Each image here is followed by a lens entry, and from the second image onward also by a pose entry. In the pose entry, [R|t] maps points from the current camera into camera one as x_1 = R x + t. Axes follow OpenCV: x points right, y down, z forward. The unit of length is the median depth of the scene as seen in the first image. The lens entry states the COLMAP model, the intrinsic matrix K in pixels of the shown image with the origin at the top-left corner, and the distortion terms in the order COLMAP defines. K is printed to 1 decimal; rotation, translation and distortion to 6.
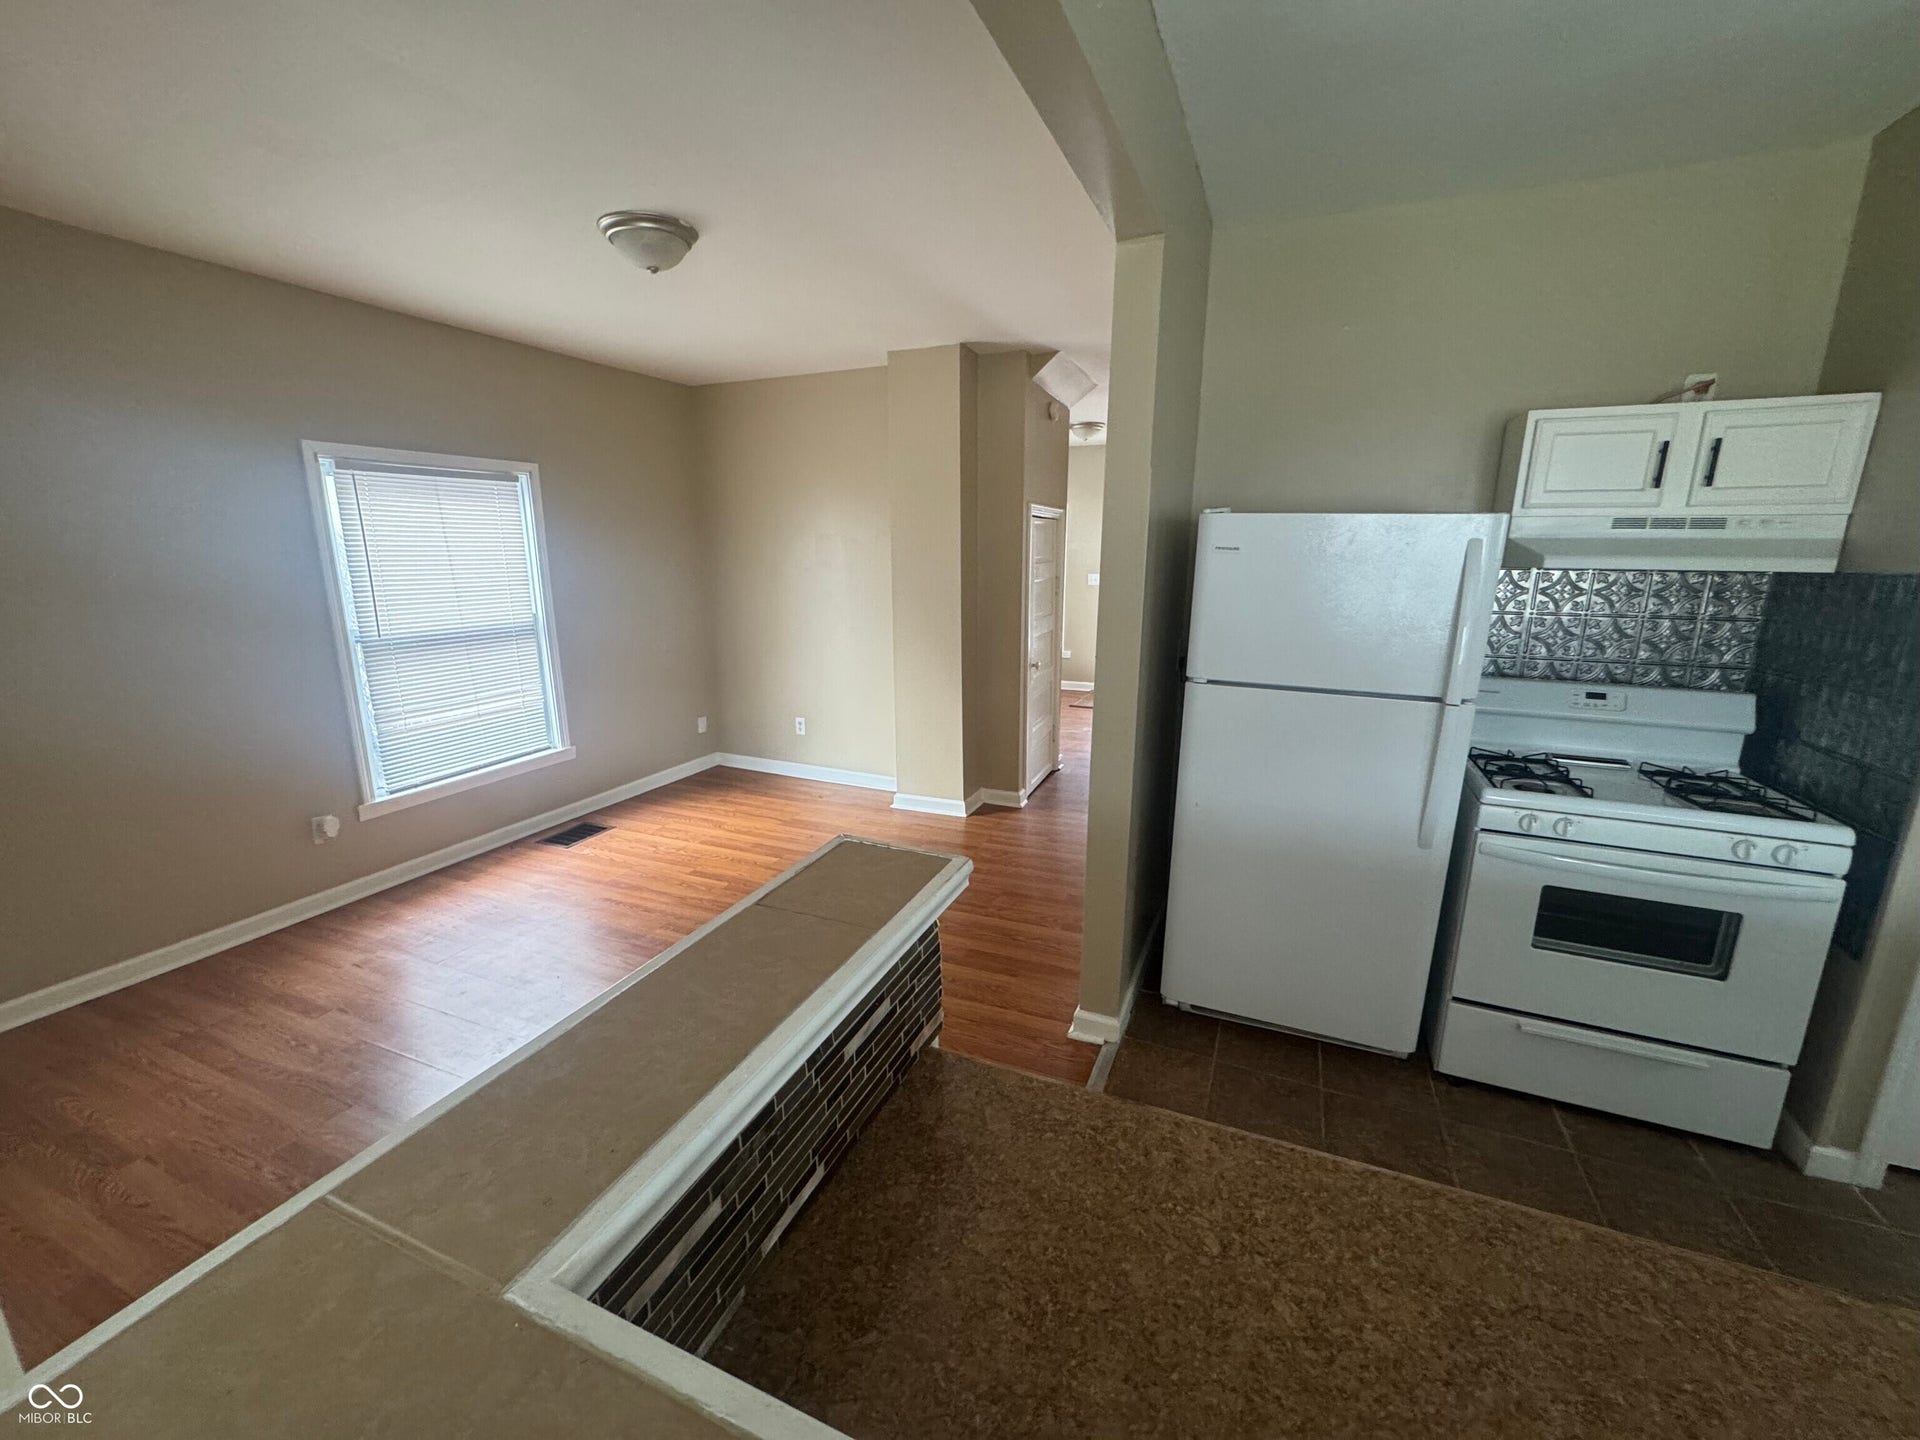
lens RADIAL K [[794.2, 0, 952.6], [0, 794.2, 714.7], [0, 0, 1]] dist [-0.000300, 0.000411]
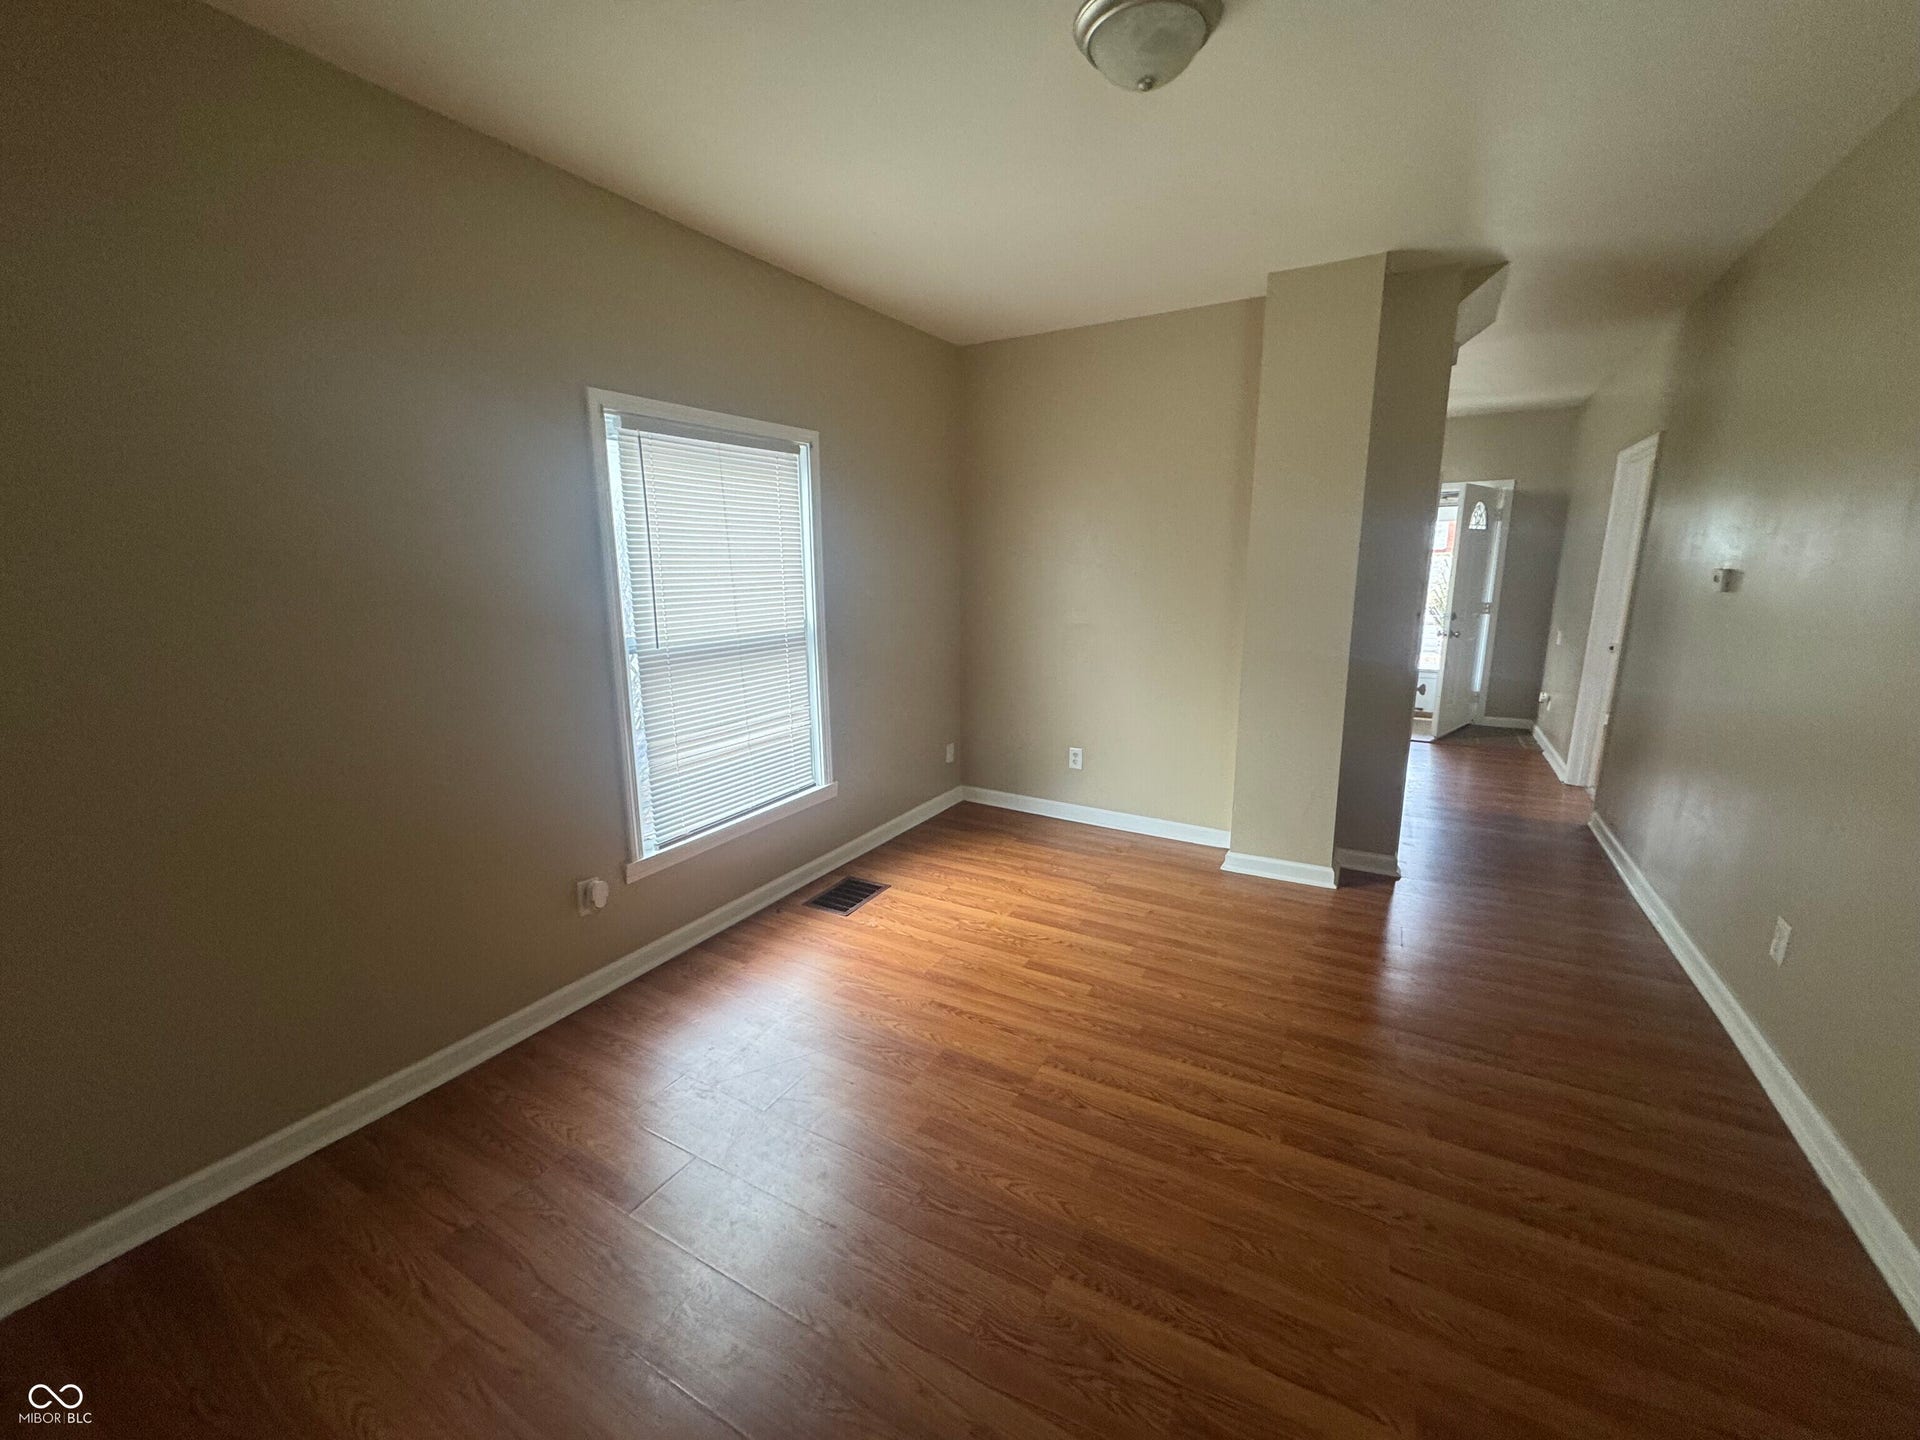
lens RADIAL K [[825.0, 0, 972.6], [0, 825.0, 710.7], [0, 0, 1]] dist [0.003224, -0.000207]
pose [[0.992188, 0.015626, -0.123768, -0.257279], [-0.018219, 0.999637, -0.019846, -0.020653], [0.123413, 0.021945, 0.992113, 0.195272]]
